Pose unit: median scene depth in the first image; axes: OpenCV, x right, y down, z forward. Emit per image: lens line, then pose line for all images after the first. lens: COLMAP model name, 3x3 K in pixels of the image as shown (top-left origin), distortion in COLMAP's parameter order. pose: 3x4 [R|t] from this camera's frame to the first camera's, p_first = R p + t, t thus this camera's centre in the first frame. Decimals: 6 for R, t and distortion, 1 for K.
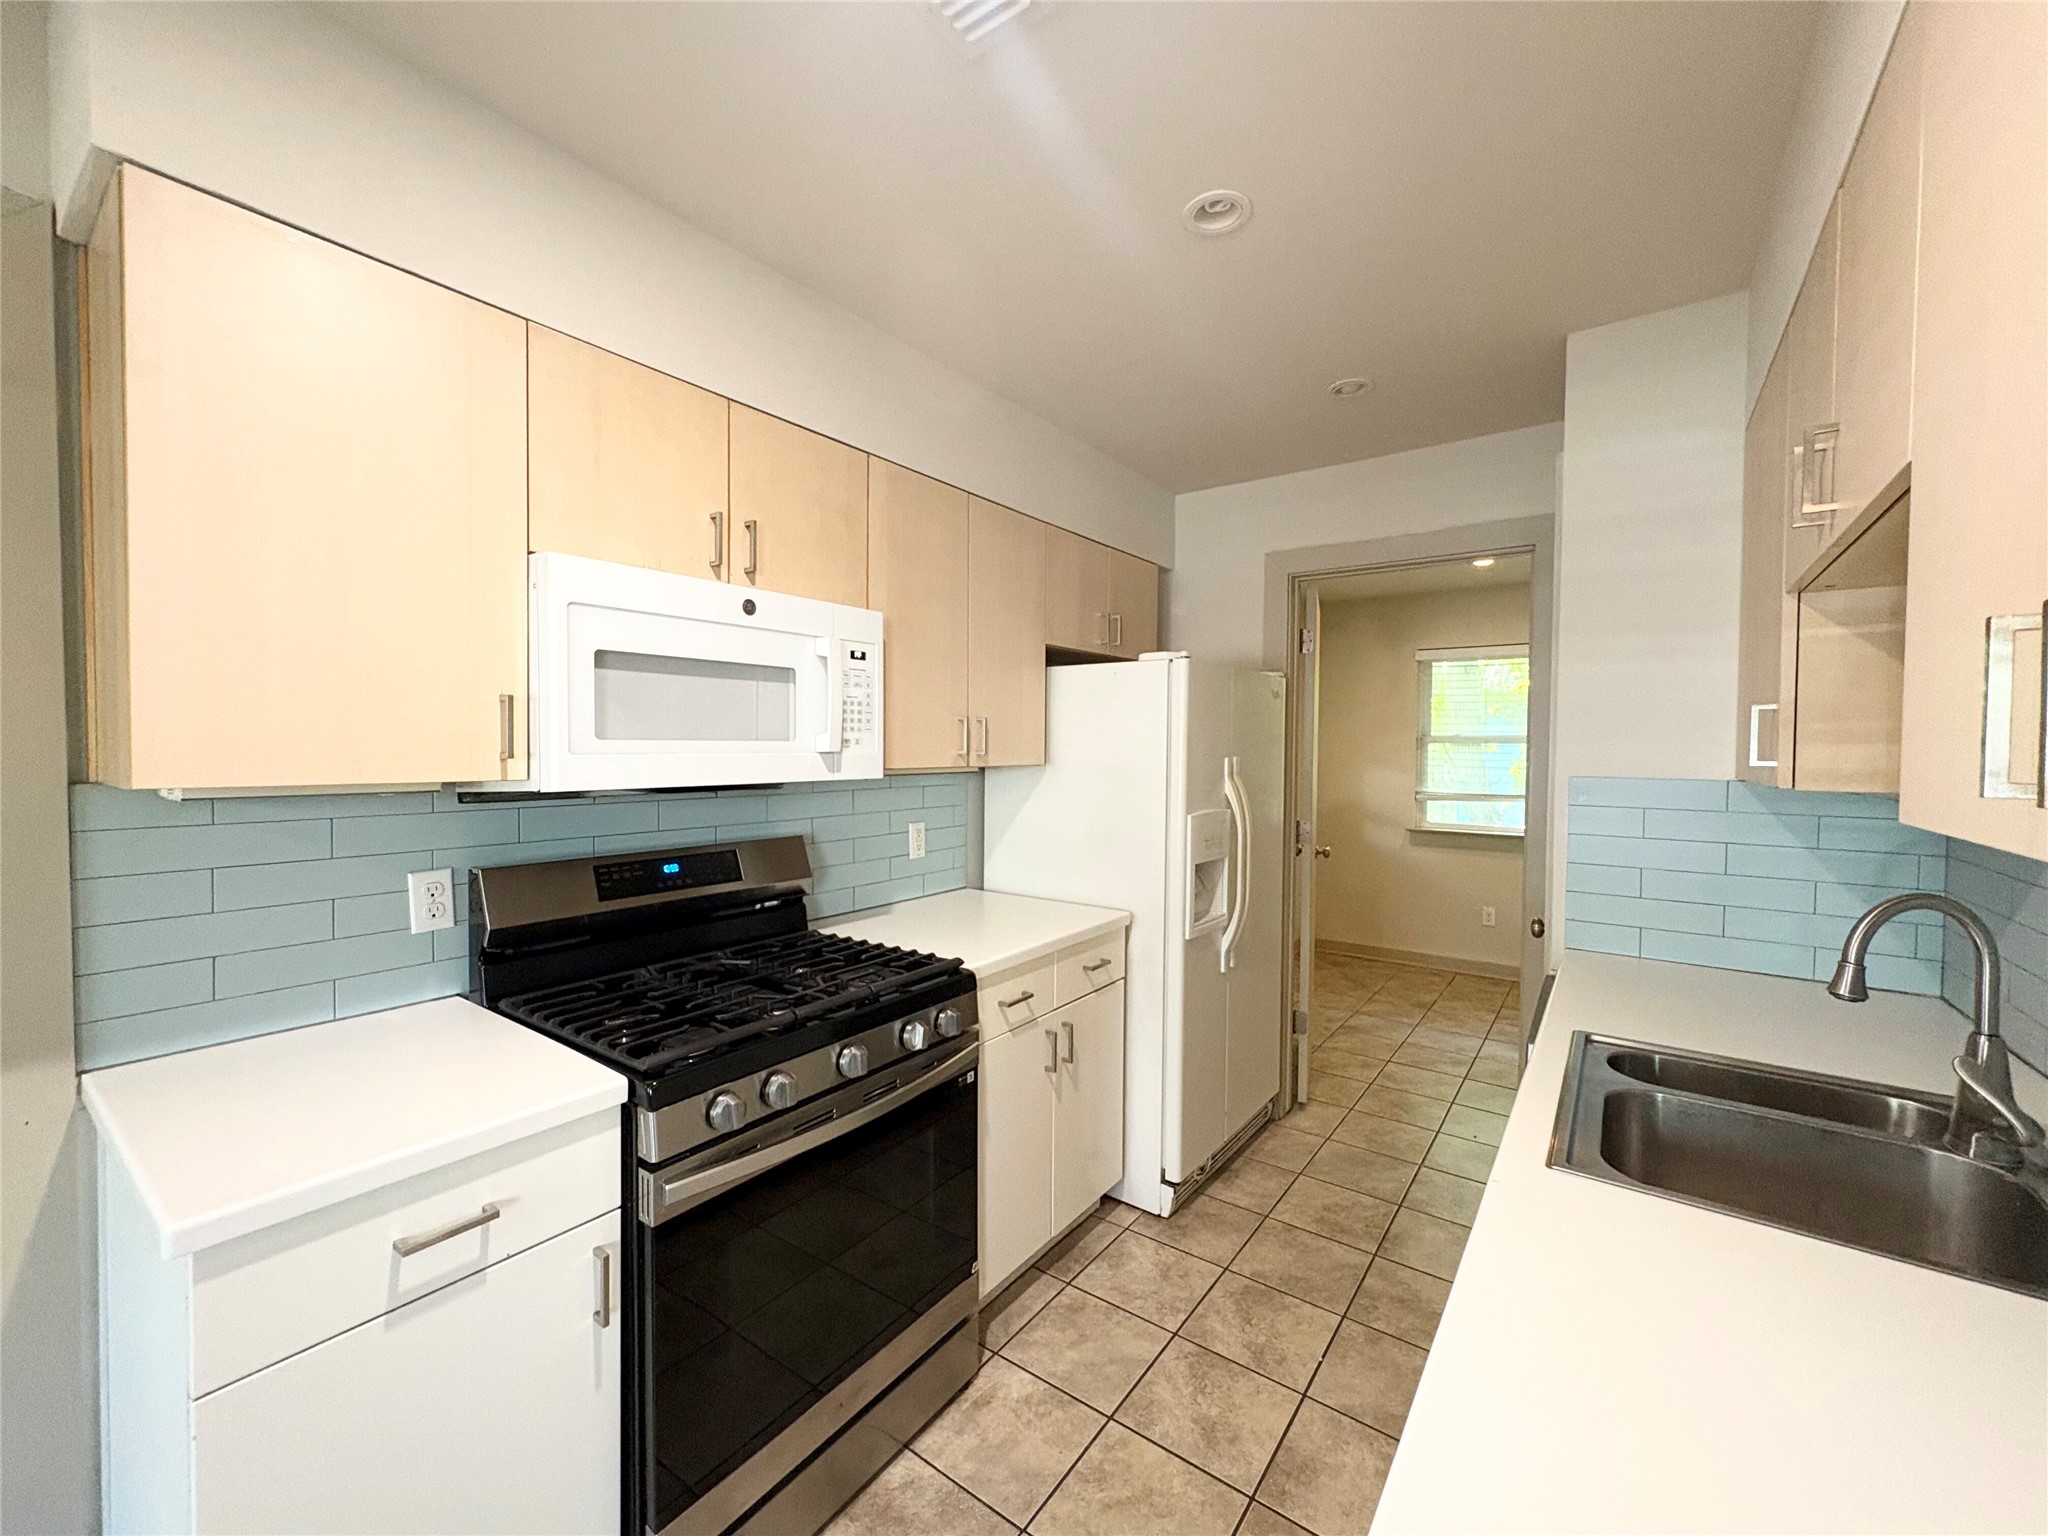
lens RADIAL K [[822.2, 0, 1025.4], [0, 822.2, 766.3], [0, 0, 1]] dist [-0.001096, -0.000289]
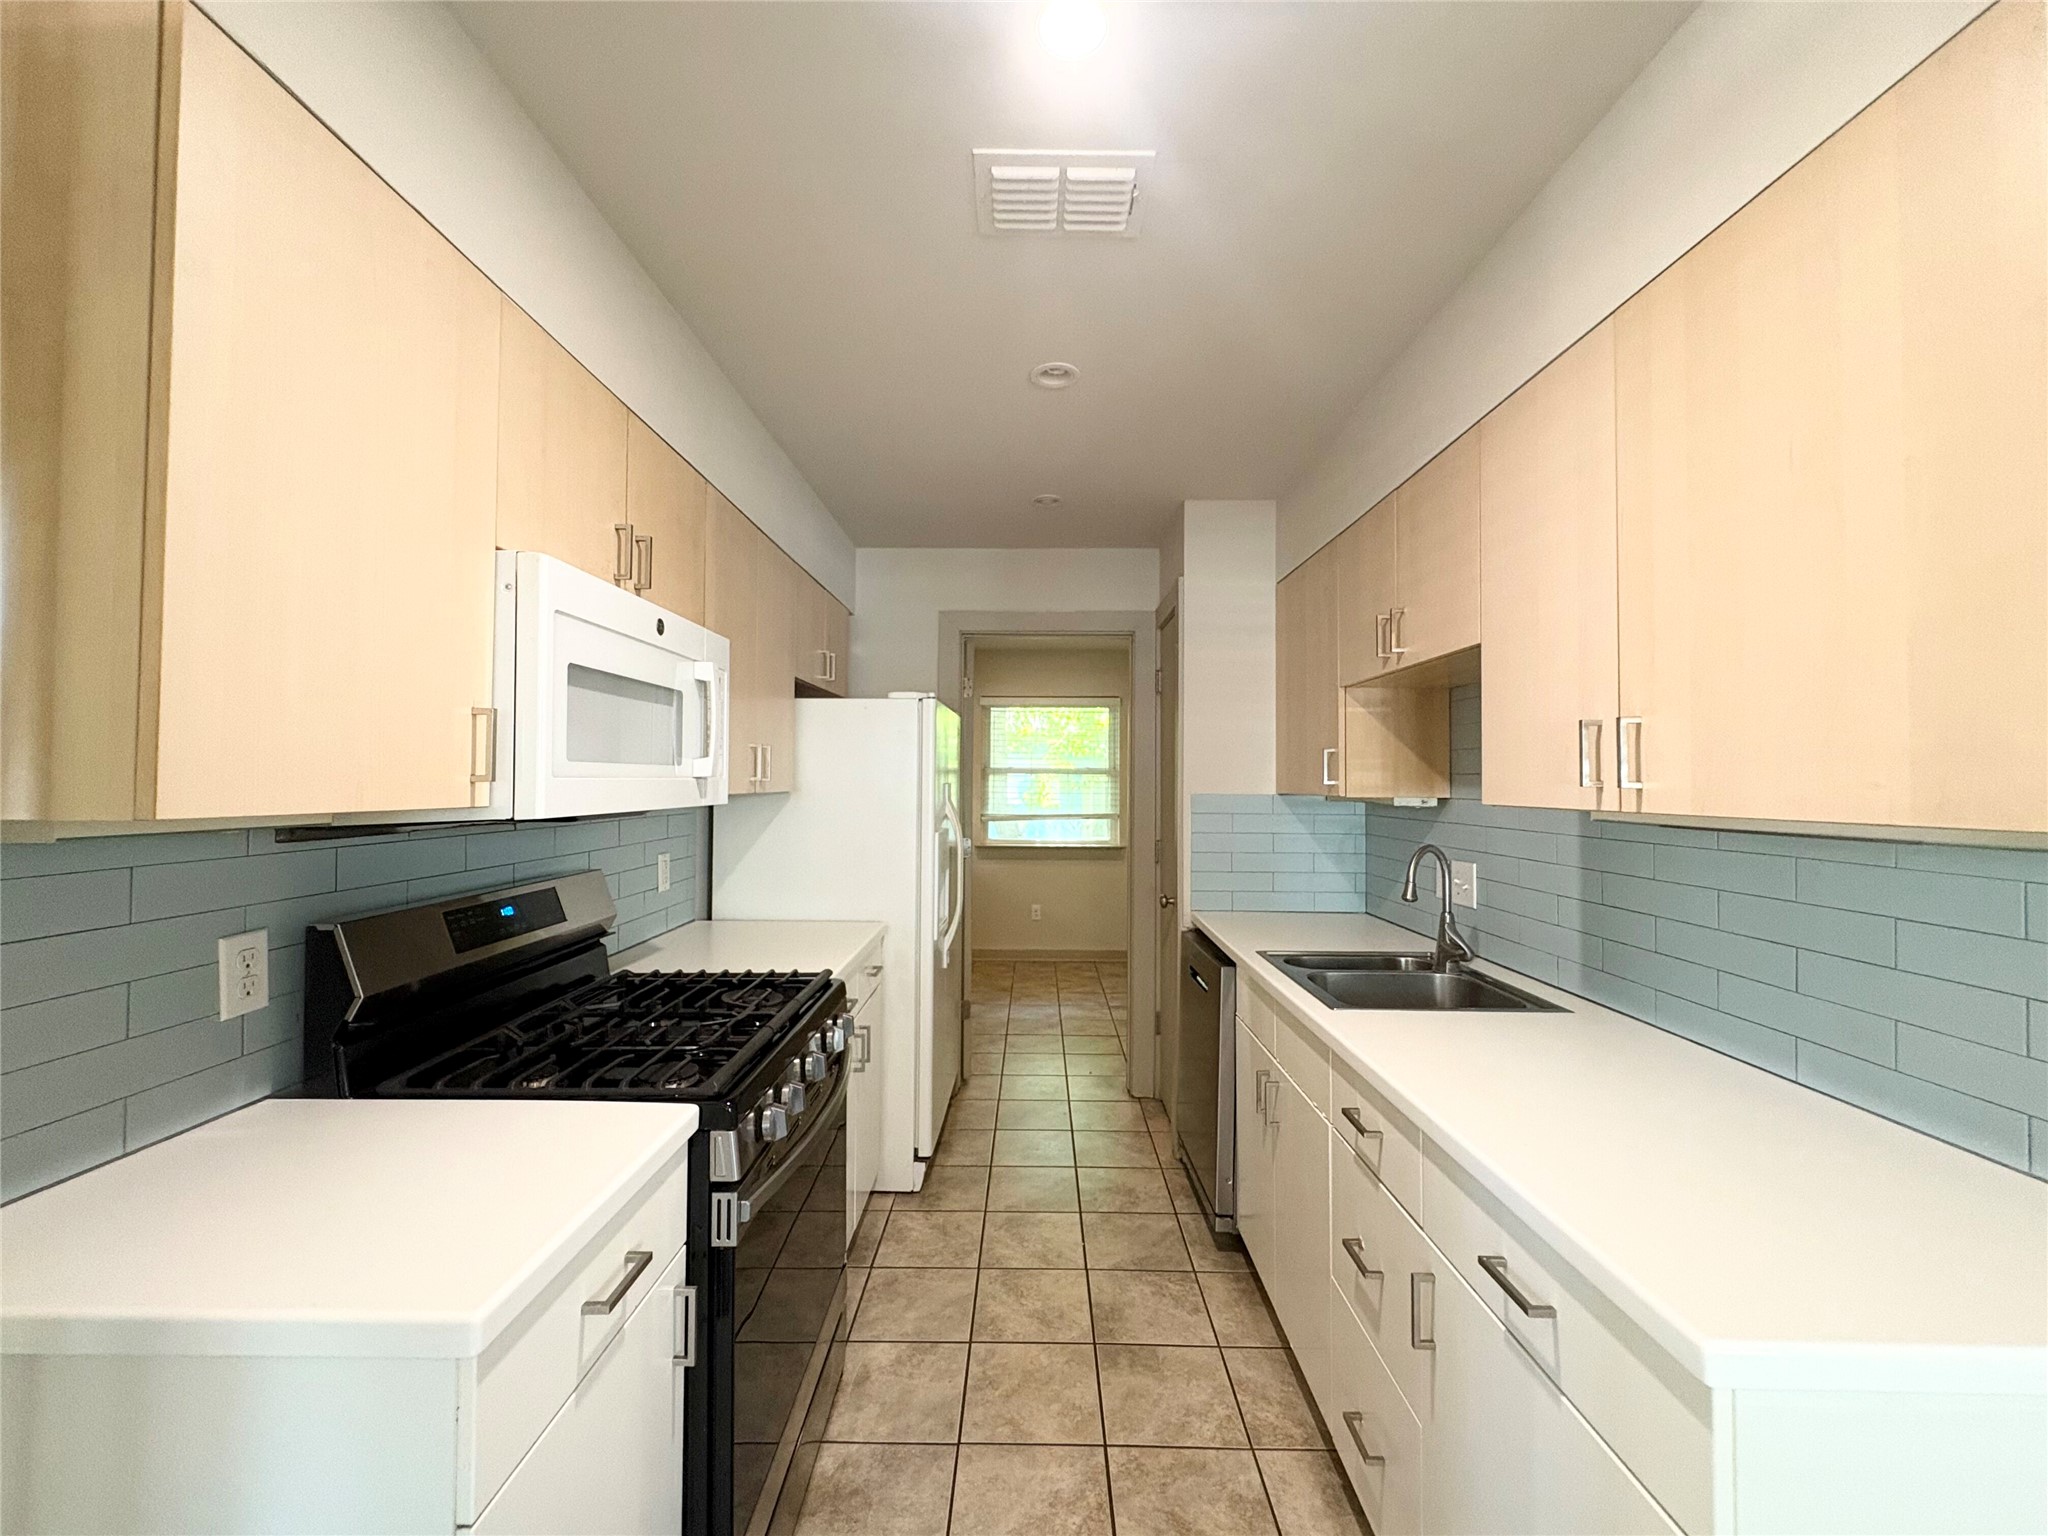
lens RADIAL K [[822.2, 0, 1028.4], [0, 822.2, 765.2], [0, 0, 1]] dist [-0.001096, -0.000289]
pose [[0.807697, 0.008687, 0.589534, -0.523208], [0.015357, 0.999242, -0.035764, 0.009779], [-0.589398, 0.037940, 0.806951, -0.030477]]
